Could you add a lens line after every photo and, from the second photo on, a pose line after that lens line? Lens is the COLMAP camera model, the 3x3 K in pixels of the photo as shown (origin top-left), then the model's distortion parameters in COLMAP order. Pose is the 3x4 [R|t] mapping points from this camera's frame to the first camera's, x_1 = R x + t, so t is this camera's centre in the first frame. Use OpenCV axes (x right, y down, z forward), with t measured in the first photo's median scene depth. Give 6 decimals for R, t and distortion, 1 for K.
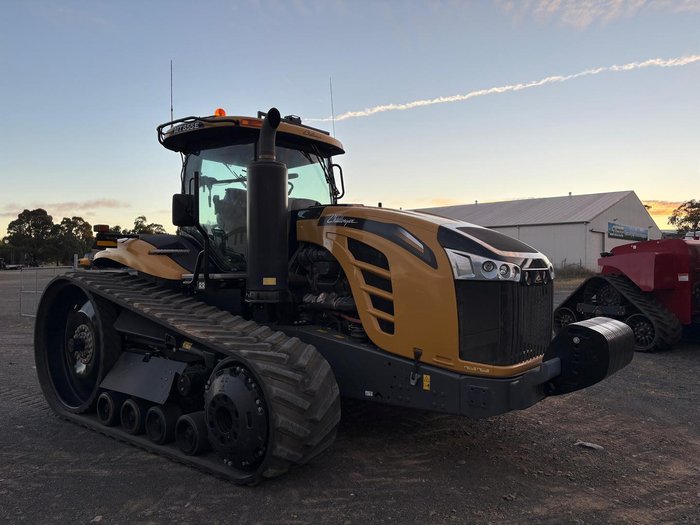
lens RADIAL K [[527.4, 0, 354.1], [0, 527.4, 263.5], [0, 0, 1]] dist [0.062365, -0.059186]
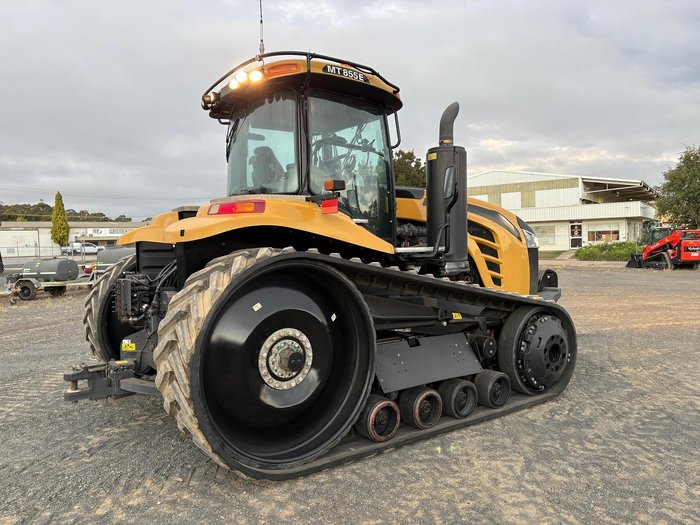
lens RADIAL K [[527.4, 0, 344.5], [0, 527.4, 260.5], [0, 0, 1]] dist [0.062365, -0.059186]
pose [[0.275254, -0.026843, 0.960997, -1.427628], [0.006496, 0.999639, 0.026062, 0.021000], [-0.961350, -0.000931, 0.275329, 0.982408]]
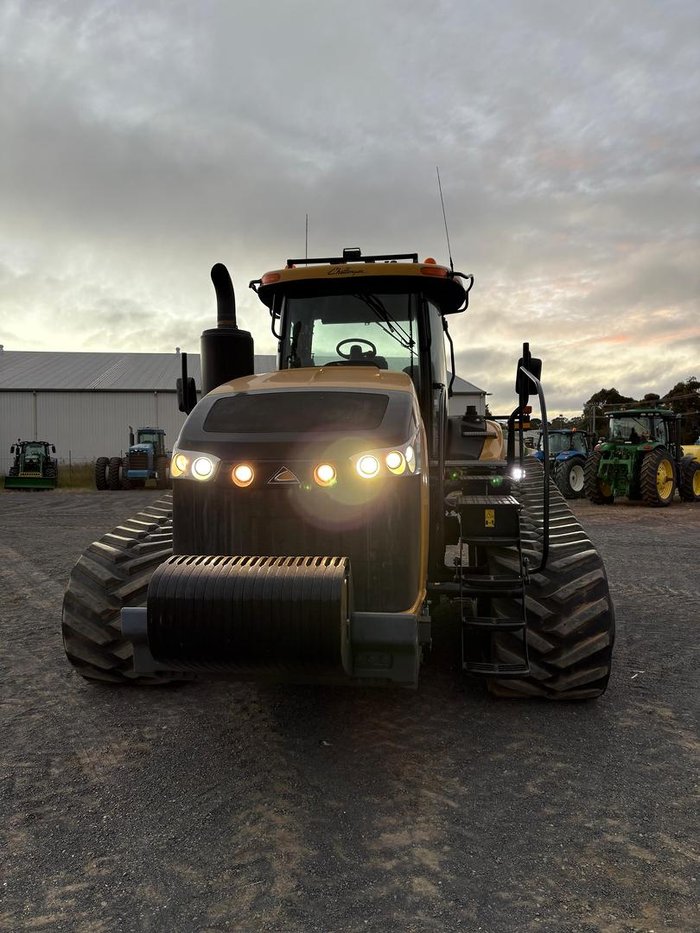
lens RADIAL K [[703.0, 0, 349.4], [0, 703.0, 472.0], [0, 0, 1]] dist [0.062365, -0.059186]
pose [[0.518255, 0.025293, -0.854852, 0.980603], [0.015093, 0.999136, 0.038712, -0.006840], [0.855093, -0.032965, 0.517426, 0.635288]]
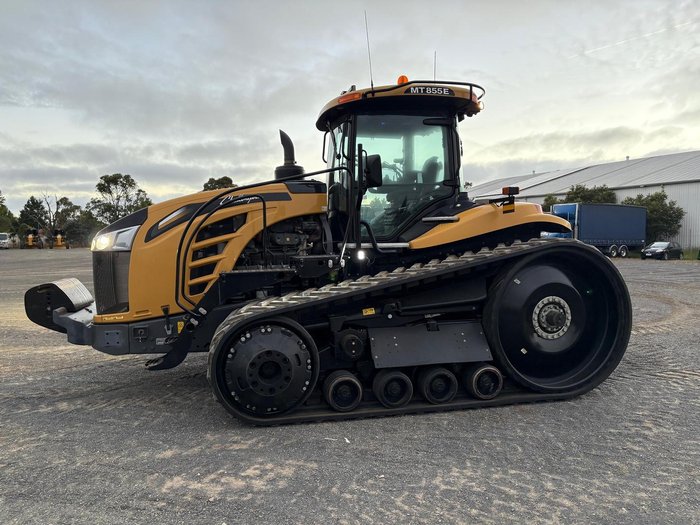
lens RADIAL K [[527.4, 0, 354.6], [0, 527.4, 271.8], [0, 0, 1]] dist [0.062365, -0.059186]
pose [[-0.617005, 0.059392, -0.784715, 0.952124], [0.024424, 0.998113, 0.056339, 0.021117], [0.786580, 0.015596, -0.617291, 2.213753]]
